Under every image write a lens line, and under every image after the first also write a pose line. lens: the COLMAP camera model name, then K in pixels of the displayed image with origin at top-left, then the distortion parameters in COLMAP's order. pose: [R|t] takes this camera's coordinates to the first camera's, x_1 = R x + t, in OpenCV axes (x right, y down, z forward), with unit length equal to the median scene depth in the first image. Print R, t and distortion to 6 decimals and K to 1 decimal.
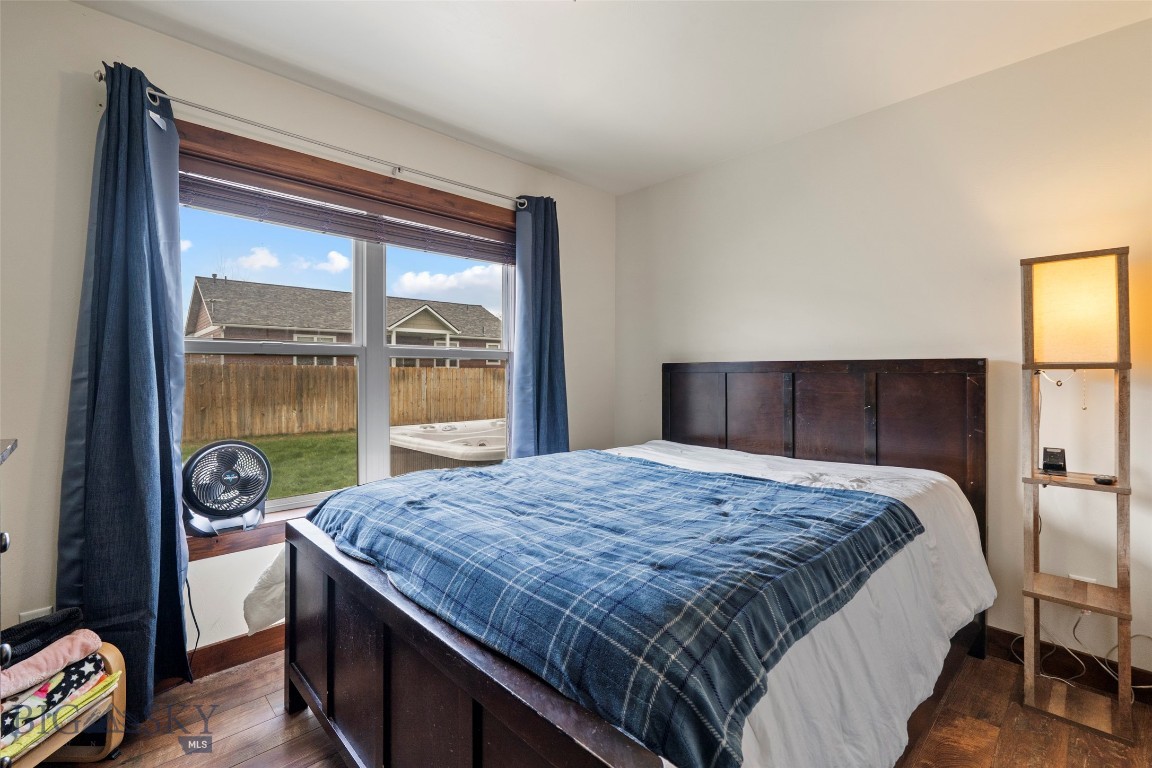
lens RADIAL K [[508.0, 0, 573.6], [0, 508.0, 386.8], [0, 0, 1]] dist [-0.000349, -0.000306]
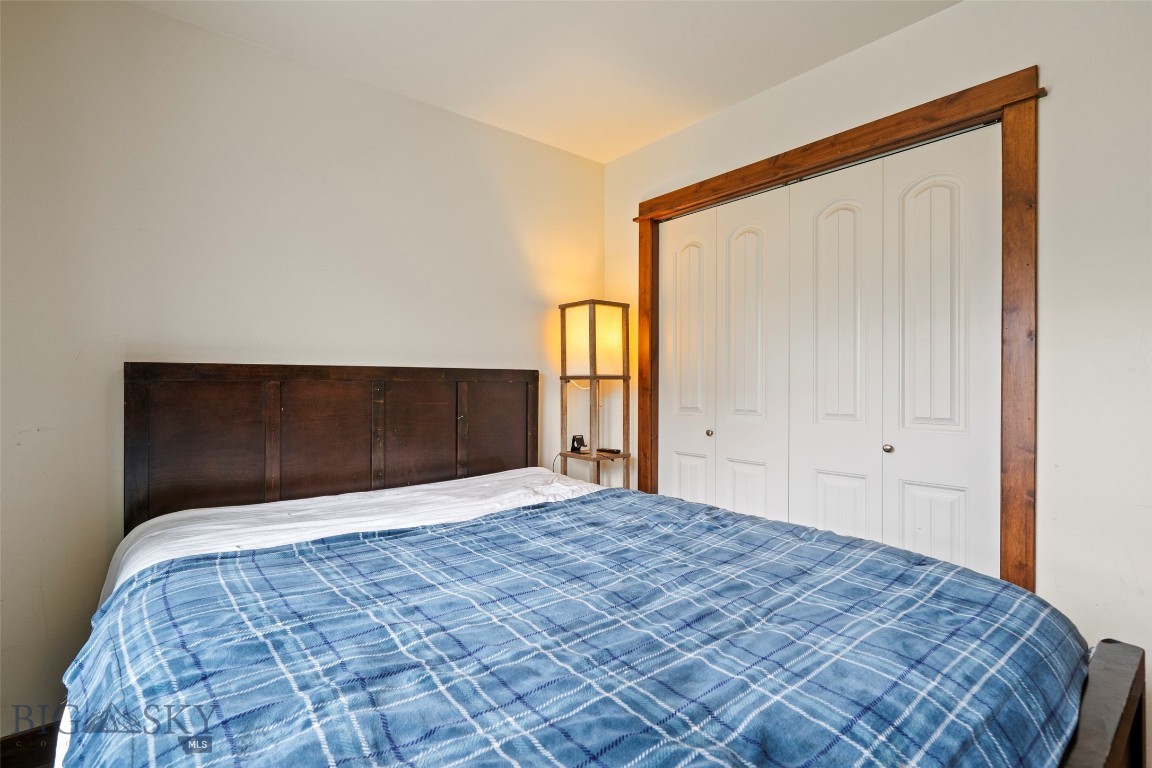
lens RADIAL K [[545.2, 0, 576.0], [0, 545.2, 384.0], [0, 0, 1]] dist [0.000566, 0.000092]
pose [[0.063998, -0.004920, 0.997938, -0.568579], [0.024343, 0.999698, 0.003368, -0.026224], [-0.997653, 0.024078, 0.064098, 0.892669]]
